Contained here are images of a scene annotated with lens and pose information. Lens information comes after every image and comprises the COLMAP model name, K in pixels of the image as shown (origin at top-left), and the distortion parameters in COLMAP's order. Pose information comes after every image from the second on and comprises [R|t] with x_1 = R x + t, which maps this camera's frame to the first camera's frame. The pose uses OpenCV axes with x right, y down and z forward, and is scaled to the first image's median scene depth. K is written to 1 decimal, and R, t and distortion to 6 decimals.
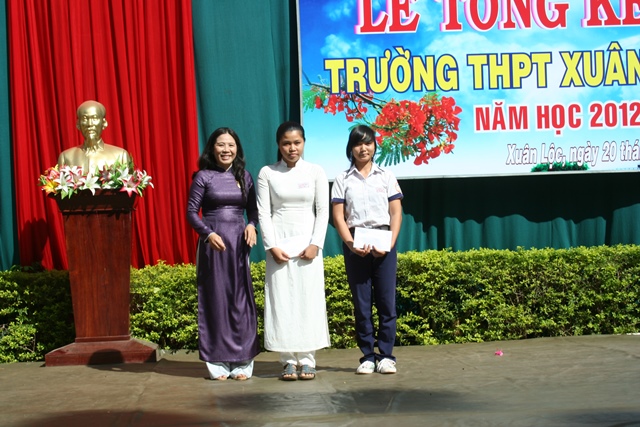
lens RADIAL K [[1232.1, 0, 317.7], [0, 1232.1, 215.4], [0, 0, 1]] dist [0.070640, 0.000000]
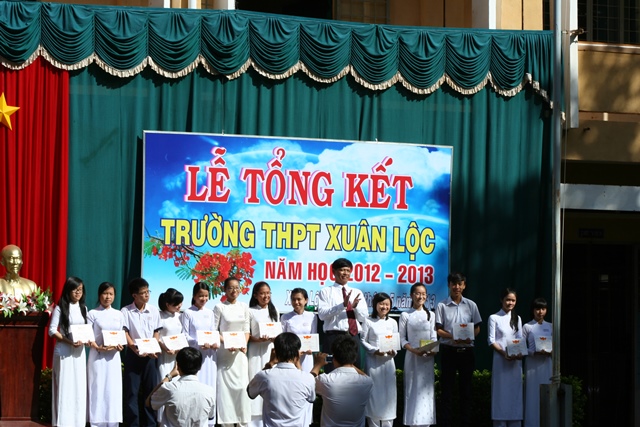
lens RADIAL K [[2550.6, 0, 324.2], [0, 2550.6, 211.6], [0, 0, 1]] dist [0.067732, 0.000000]
pose [[0.943306, 0.067412, 0.325006, -0.721355], [-0.056173, 0.997458, -0.043854, -0.023239], [-0.327136, 0.023111, 0.944695, -1.653506]]
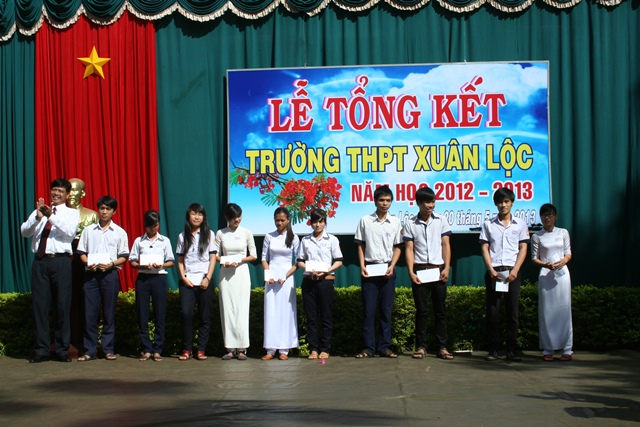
lens RADIAL K [[918.3, 0, 314.5], [0, 918.3, 218.4], [0, 0, 1]] dist [-0.018323, 0.000000]
pose [[0.989465, 0.016135, -0.143870, 0.236697], [-0.021773, 0.999052, -0.037697, -0.009486], [0.143125, 0.040433, 0.988878, -0.032382]]
